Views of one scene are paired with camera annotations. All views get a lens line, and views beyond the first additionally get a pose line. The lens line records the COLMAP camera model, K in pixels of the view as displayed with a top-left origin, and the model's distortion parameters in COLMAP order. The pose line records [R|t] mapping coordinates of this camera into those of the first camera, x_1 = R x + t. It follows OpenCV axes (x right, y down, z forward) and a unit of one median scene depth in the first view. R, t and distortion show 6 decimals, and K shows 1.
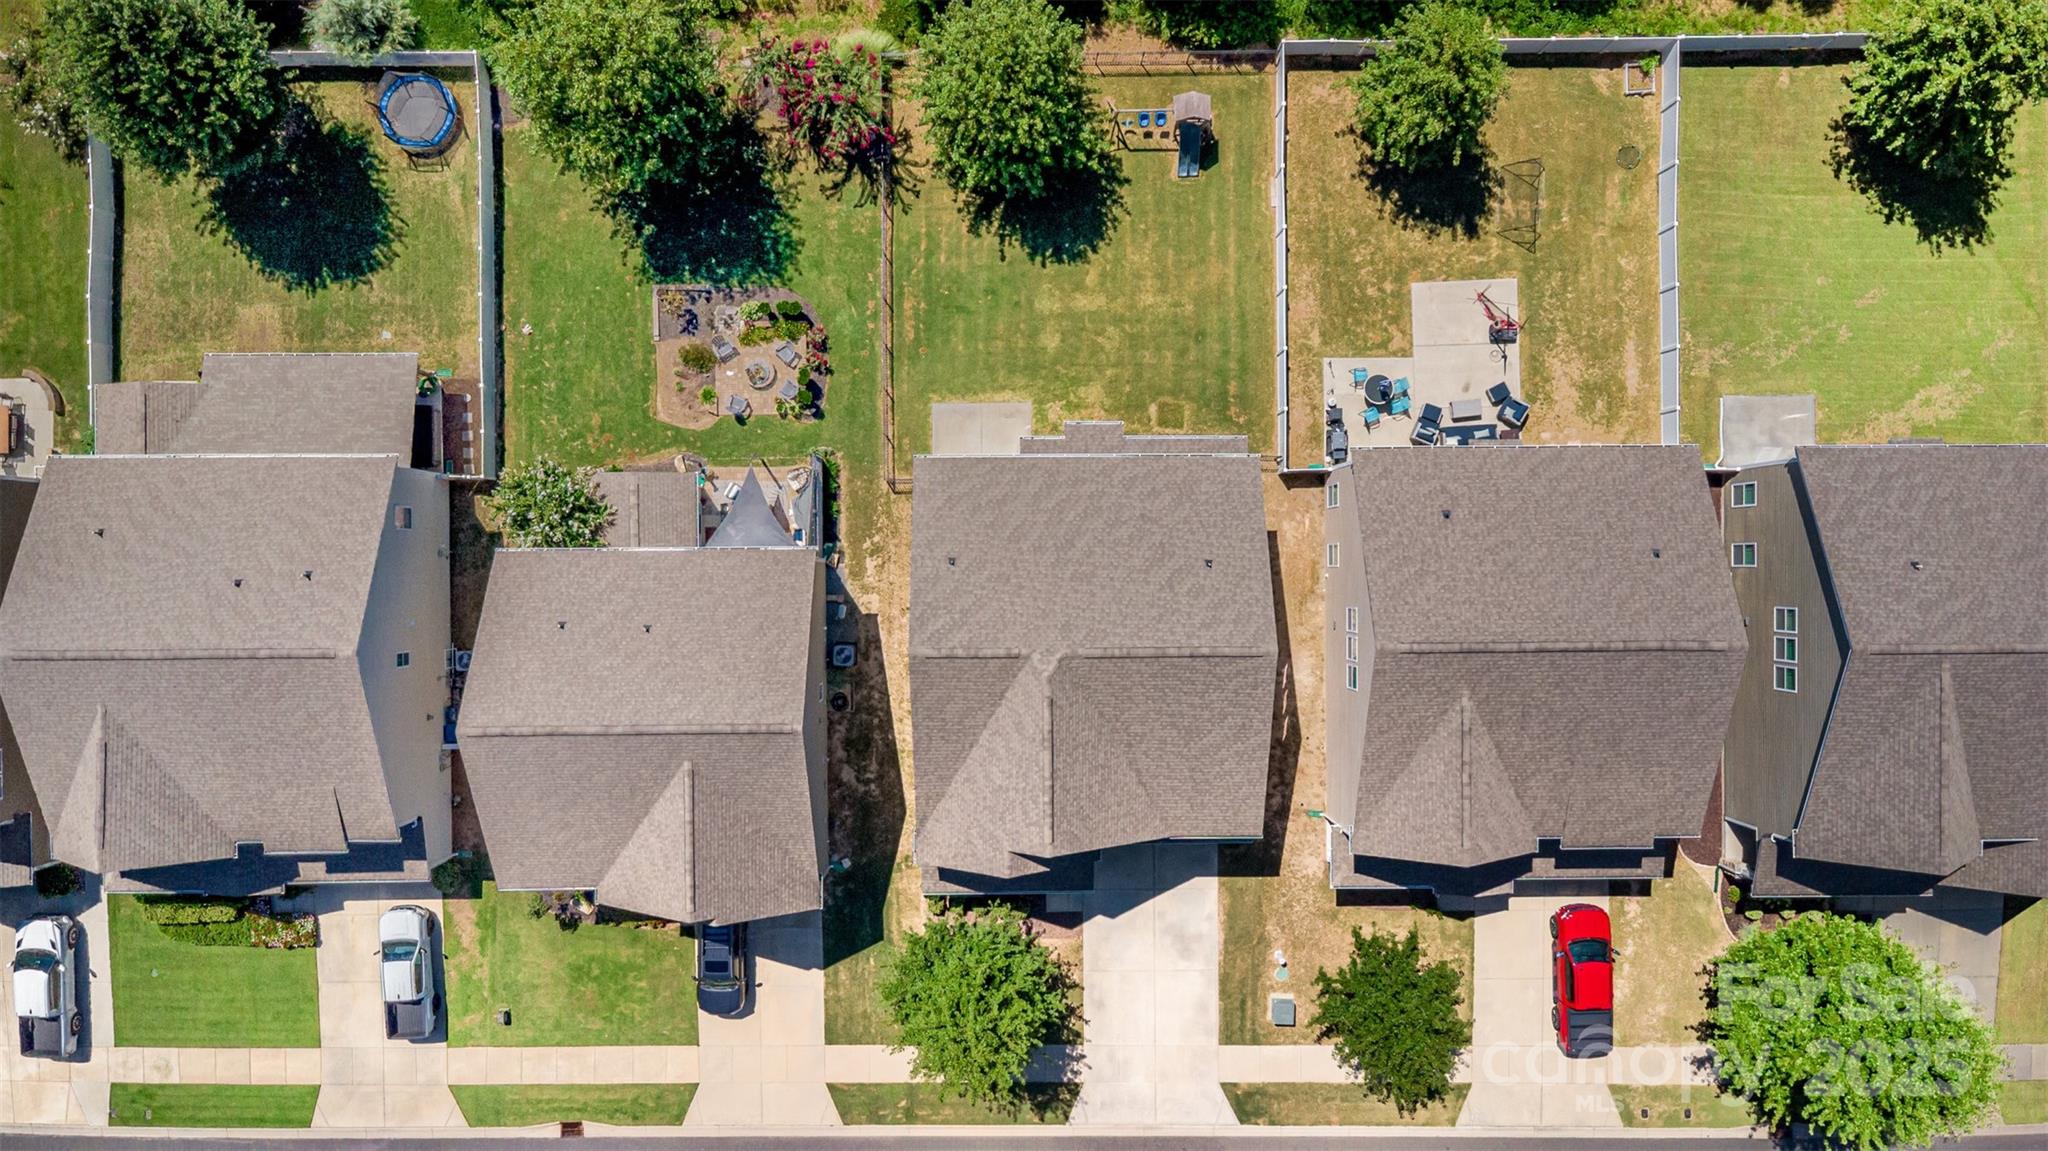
lens RADIAL K [[1504.5, 0, 1024.0], [0, 1504.5, 575.5], [0, 0, 1]] dist [0.003193, -0.000886]
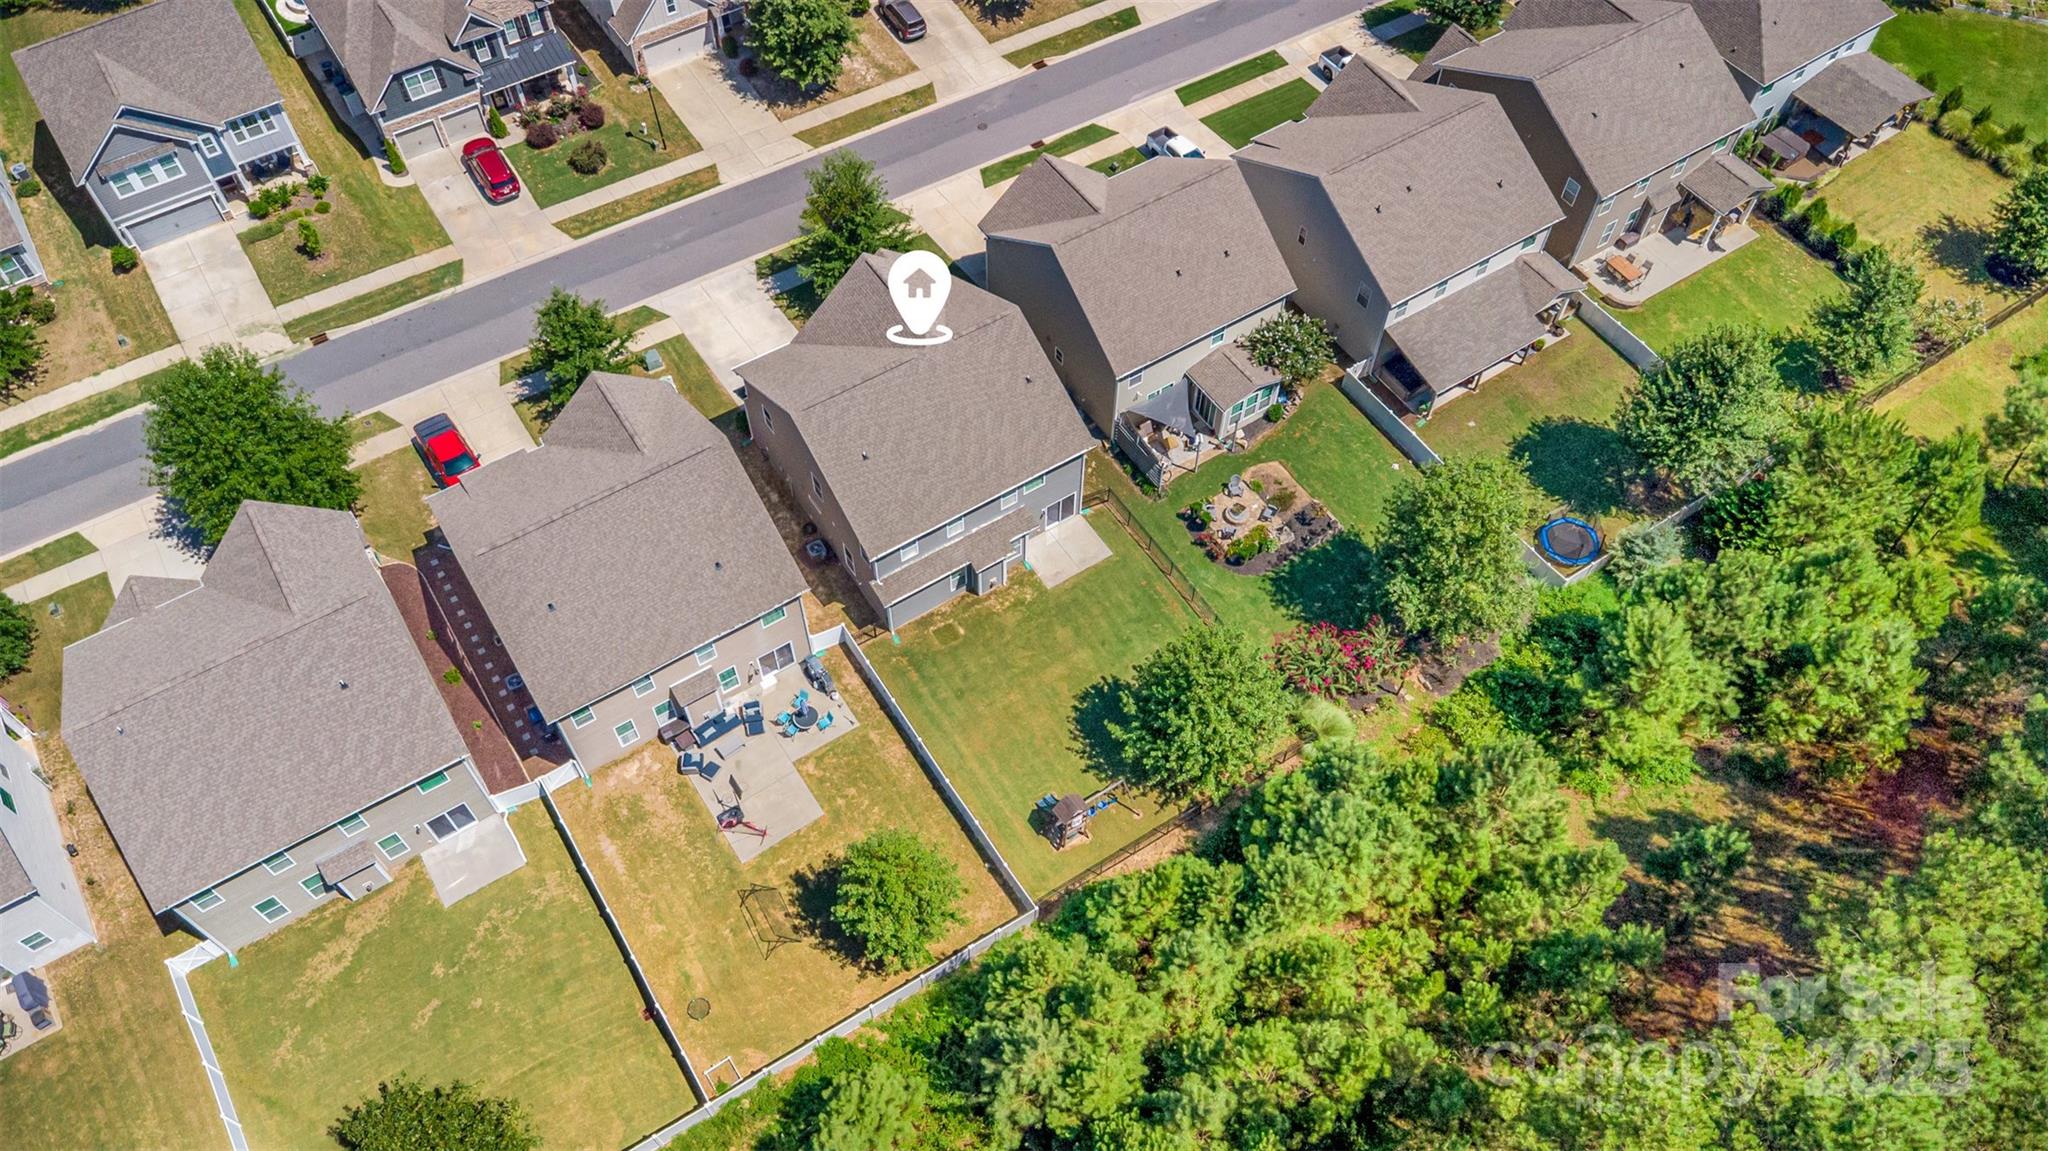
lens RADIAL K [[1504.5, 0, 1024.0], [0, 1504.5, 575.5], [0, 0, 1]] dist [0.003193, -0.000886]
pose [[-0.839526, 0.433589, -0.327409, 0.420639], [-0.542539, -0.701299, 0.462419, -0.665303], [-0.029112, 0.565845, 0.823998, -0.030513]]
